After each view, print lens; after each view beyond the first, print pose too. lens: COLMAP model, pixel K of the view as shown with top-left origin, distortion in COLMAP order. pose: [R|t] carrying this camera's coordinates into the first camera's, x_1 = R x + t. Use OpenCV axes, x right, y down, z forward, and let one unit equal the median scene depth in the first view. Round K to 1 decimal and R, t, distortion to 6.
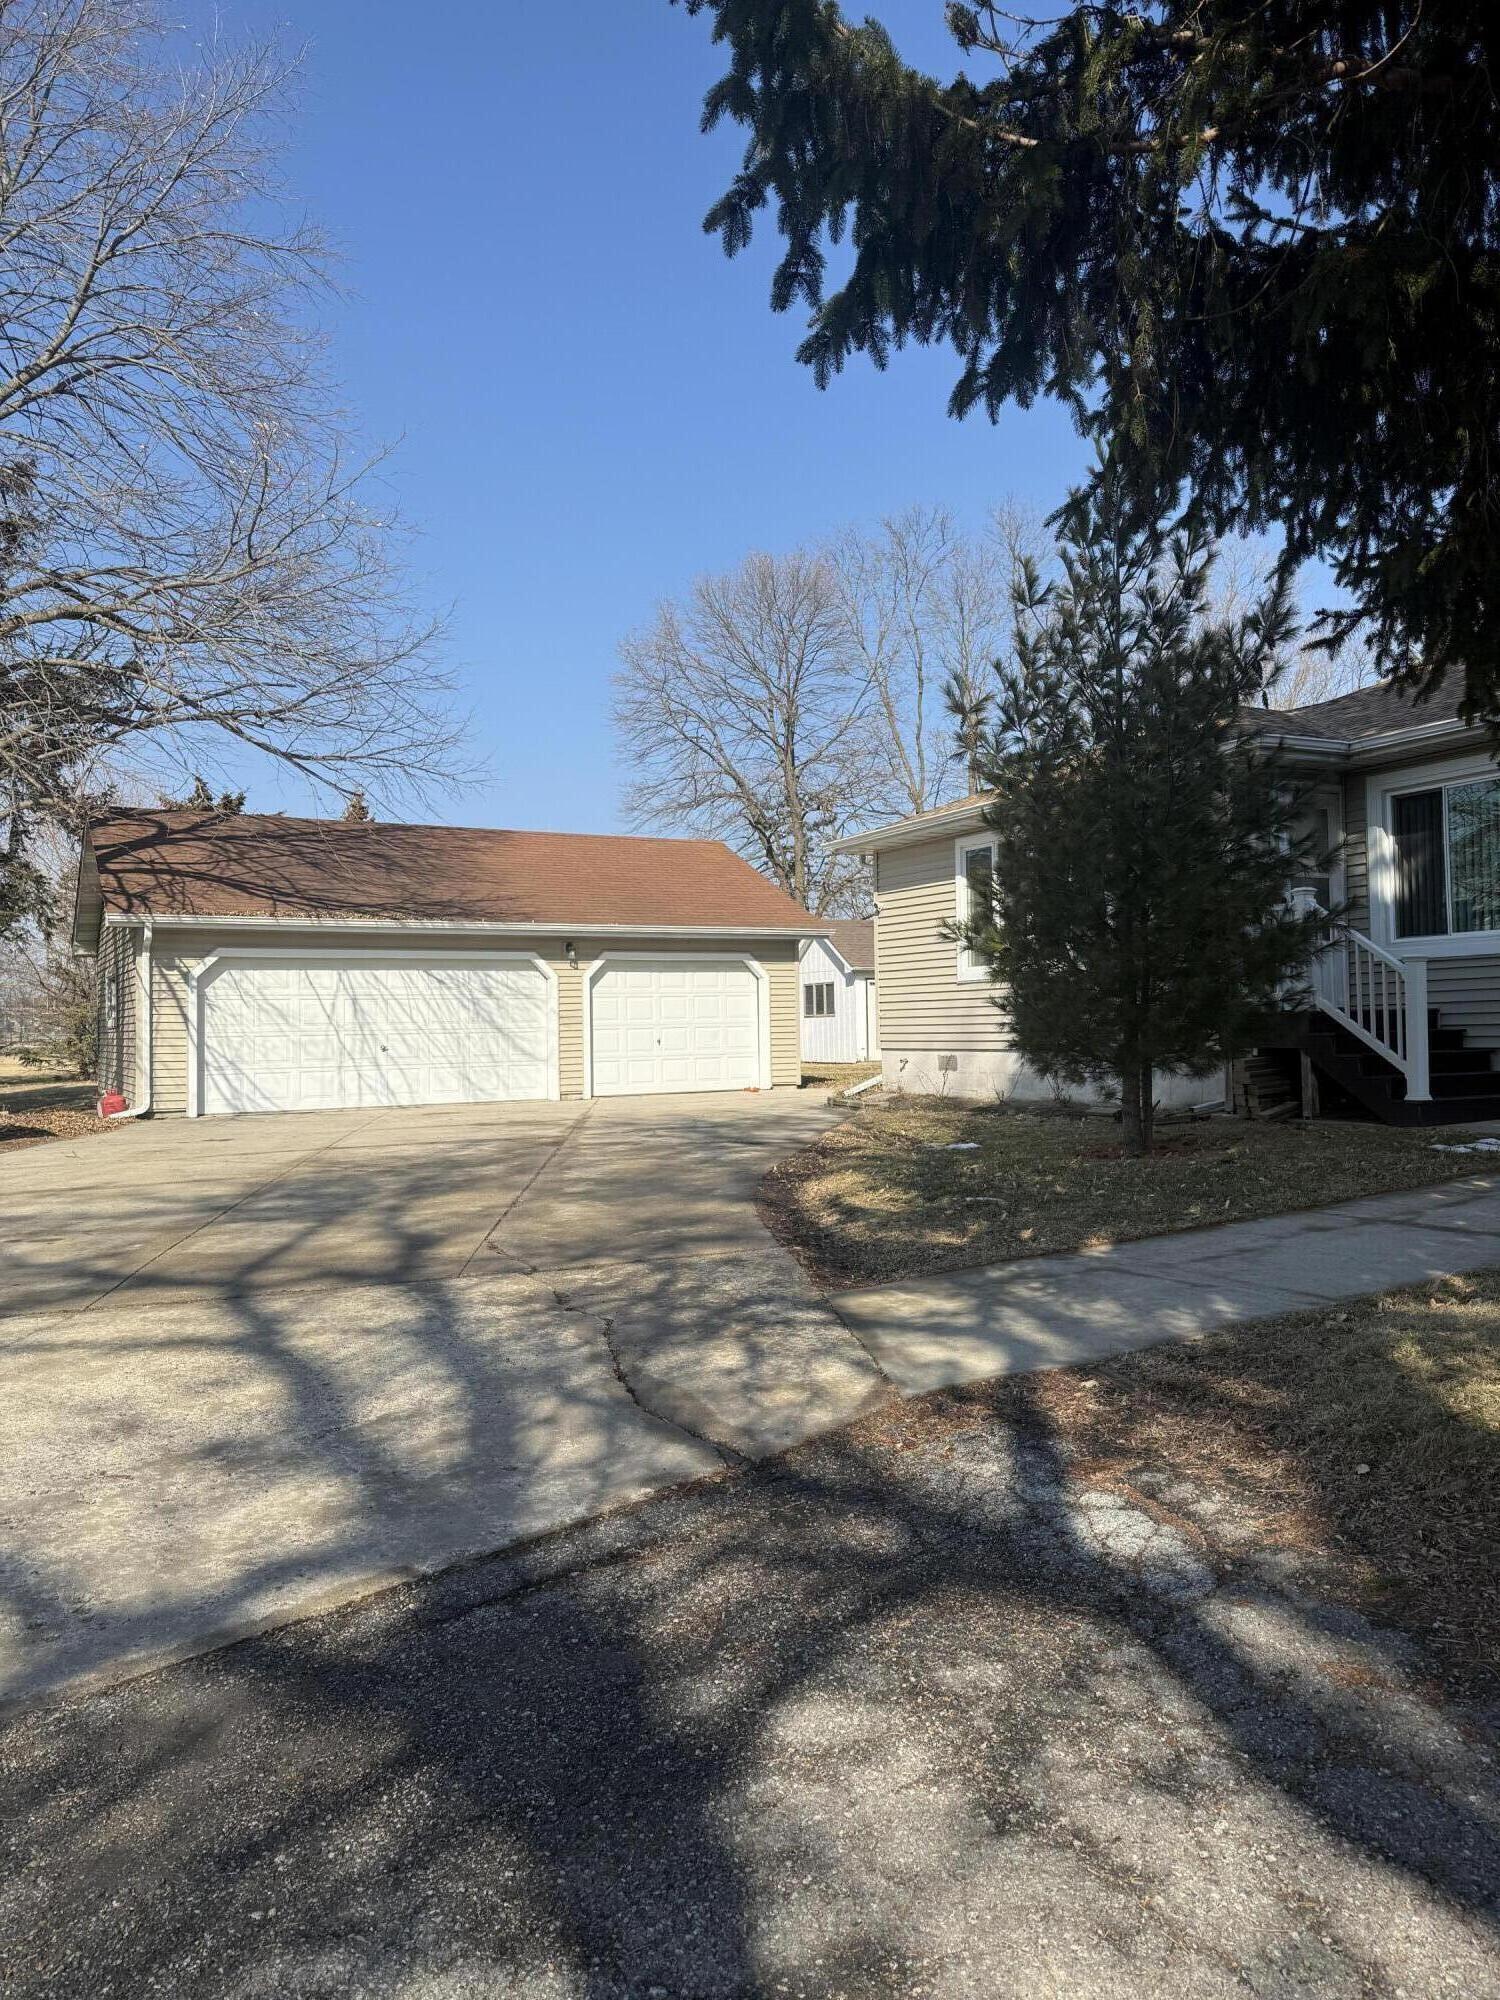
lens RADIAL K [[1385.2, 0, 750.0], [0, 1385.2, 1000.4], [0, 0, 1]] dist [0.009098, -0.002107]
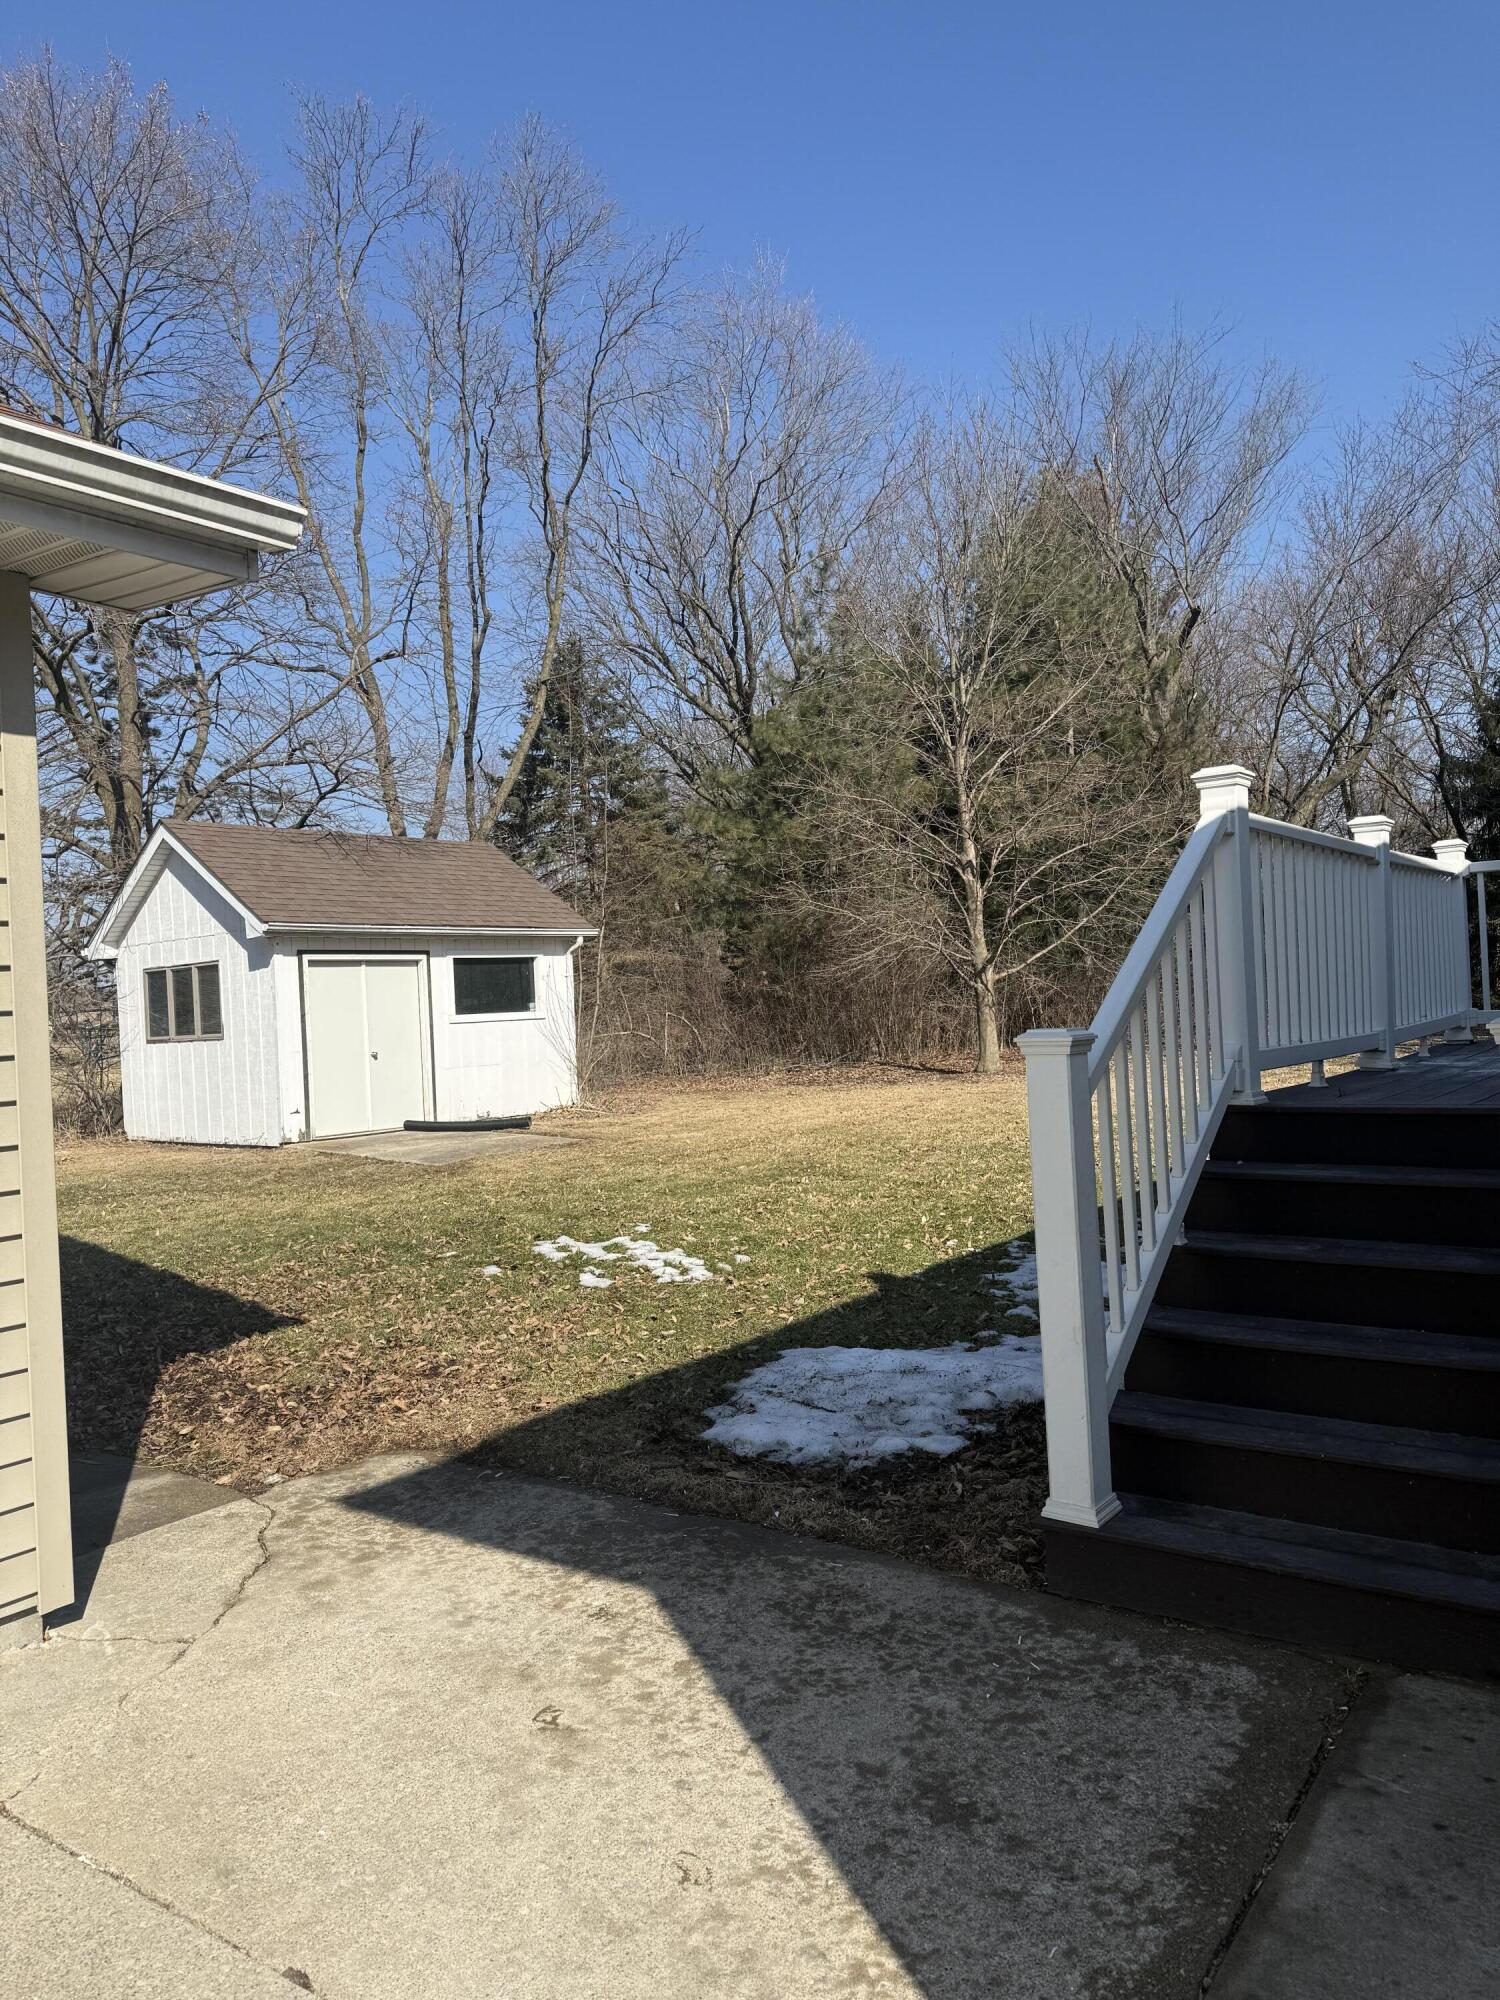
lens RADIAL K [[1385.2, 0, 755.9], [0, 1385.2, 1001.4], [0, 0, 1]] dist [0.009098, -0.002107]
pose [[0.900420, -0.023031, 0.434412, 0.022749], [0.024092, 0.999705, 0.003066, 0.002110], [-0.434355, 0.007705, 0.900709, 0.528239]]
